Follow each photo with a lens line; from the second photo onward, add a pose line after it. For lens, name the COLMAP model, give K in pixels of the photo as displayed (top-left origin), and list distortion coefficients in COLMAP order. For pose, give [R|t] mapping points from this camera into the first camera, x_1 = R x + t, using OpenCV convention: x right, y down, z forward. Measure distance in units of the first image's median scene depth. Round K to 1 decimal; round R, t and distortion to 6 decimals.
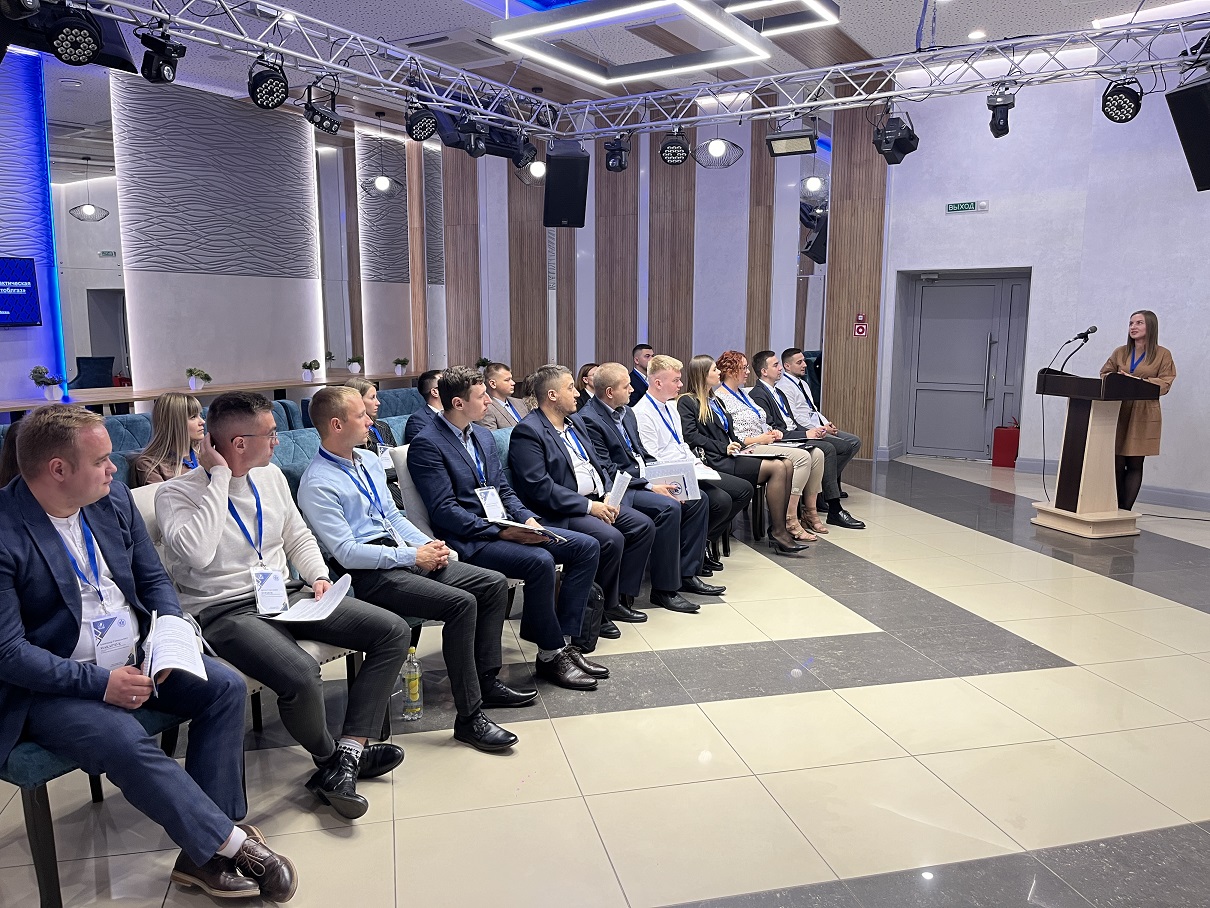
lens RADIAL K [[926.9, 0, 596.2], [0, 926.9, 454.2], [0, 0, 1]] dist [0.071041, -0.041073]
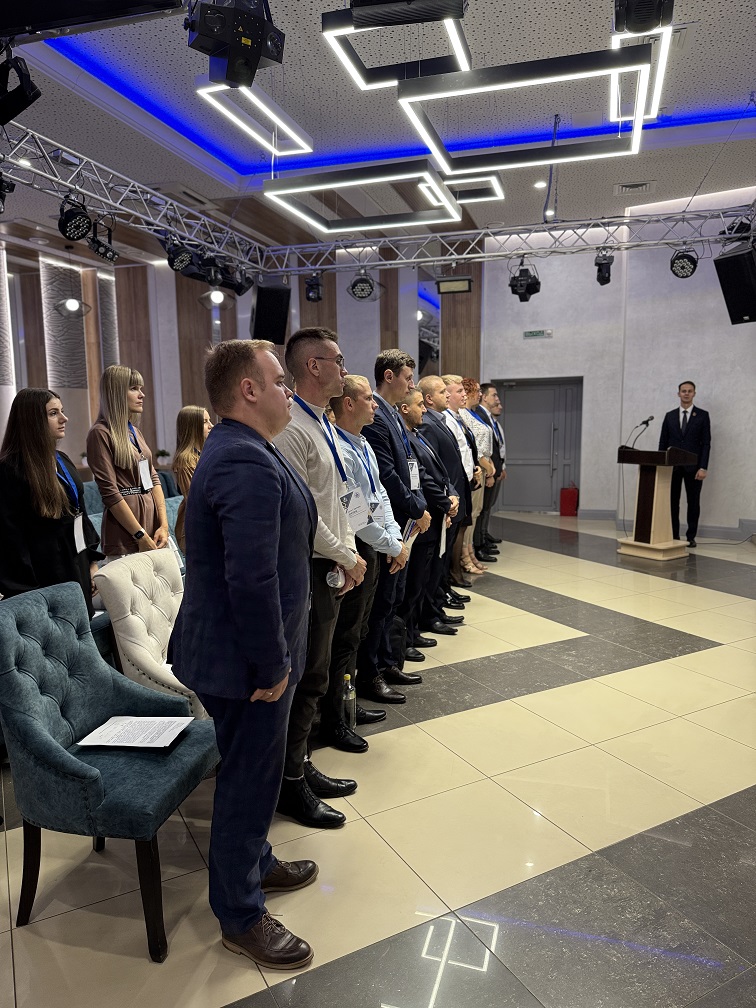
lens RADIAL K [[713.9, 0, 379.9], [0, 713.9, 507.9], [0, 0, 1]] dist [0.058025, -0.014610]
pose [[0.967429, -0.046377, 0.248858, -0.167298], [0.050674, 0.998656, -0.010887, -0.002202], [-0.248018, 0.023143, 0.968479, 0.024471]]
